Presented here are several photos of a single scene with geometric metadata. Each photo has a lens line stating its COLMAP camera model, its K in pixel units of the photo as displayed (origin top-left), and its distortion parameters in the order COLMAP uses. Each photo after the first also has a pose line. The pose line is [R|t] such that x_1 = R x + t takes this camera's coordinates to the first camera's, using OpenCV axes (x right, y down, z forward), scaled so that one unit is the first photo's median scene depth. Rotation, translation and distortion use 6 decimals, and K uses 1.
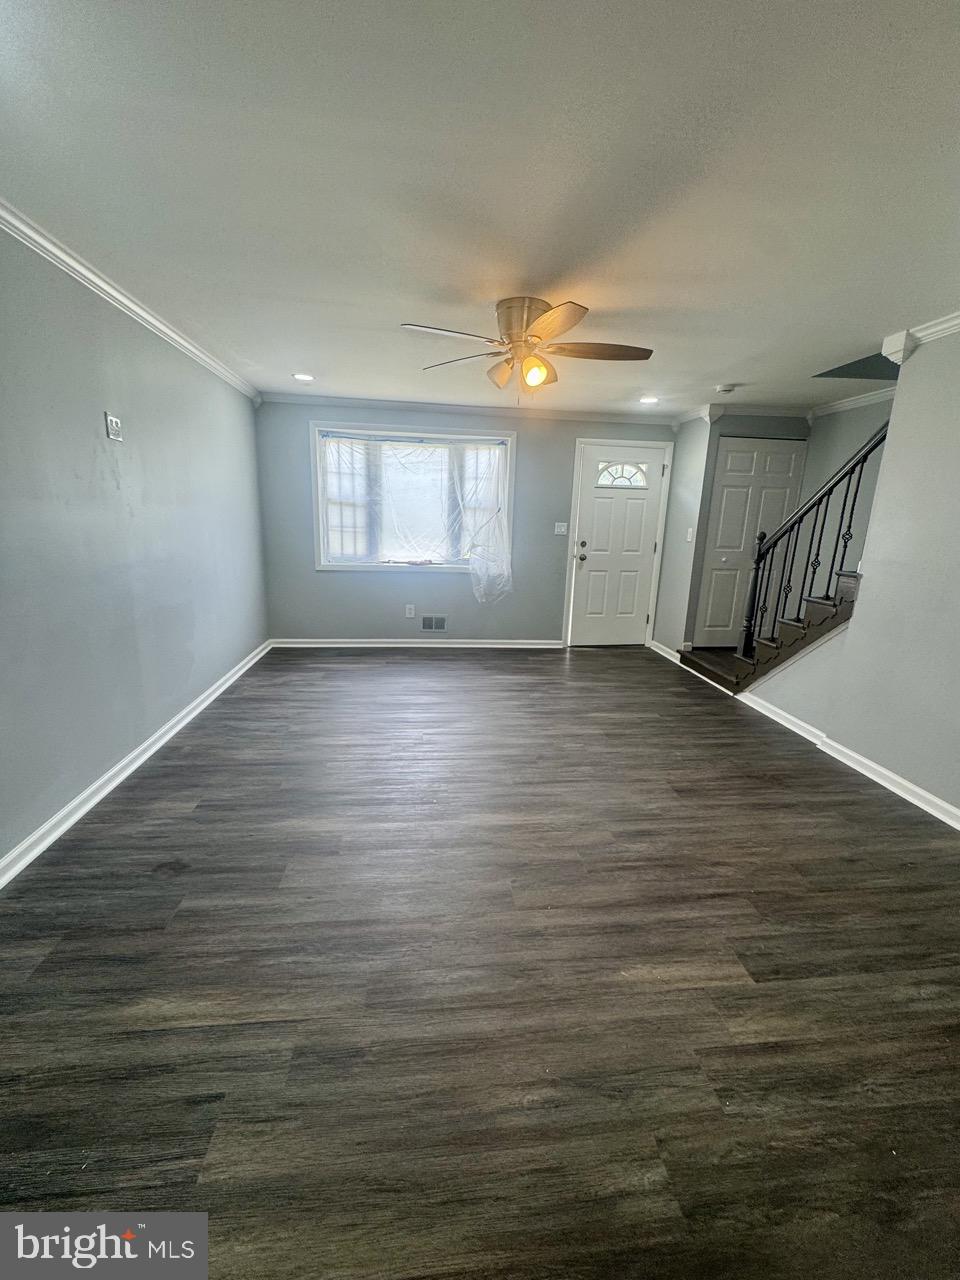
lens RADIAL K [[512.2, 0, 472.7], [0, 512.2, 637.9], [0, 0, 1]] dist [-0.003044, 0.002588]
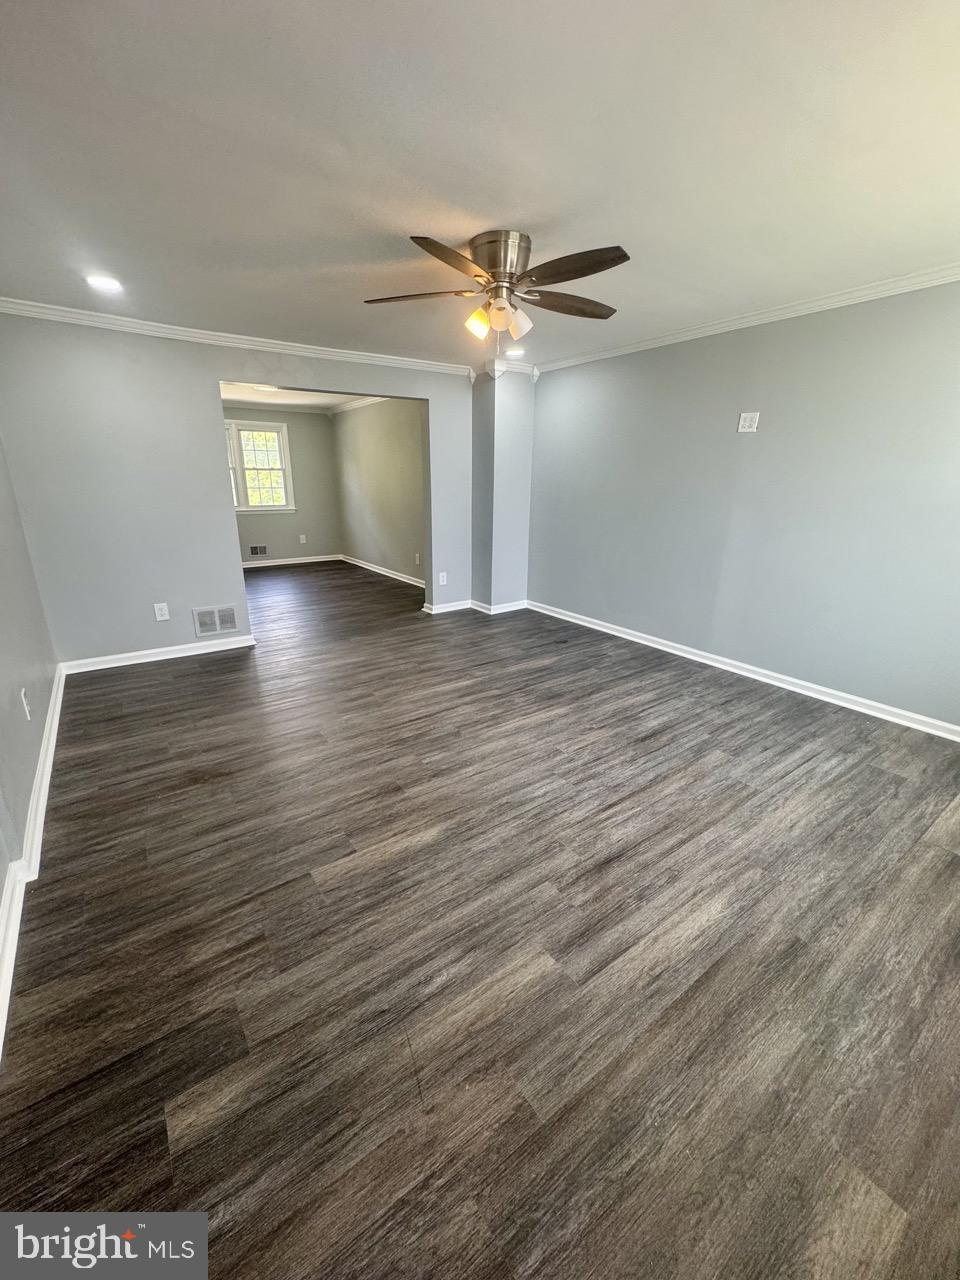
lens RADIAL K [[512.2, 0, 472.7], [0, 512.2, 637.9], [0, 0, 1]] dist [-0.003044, 0.002588]
pose [[-0.872418, 0.106406, -0.477038, 0.484914], [-0.151734, 0.868827, 0.471292, -0.333050], [0.464612, 0.483546, -0.741835, 1.465111]]
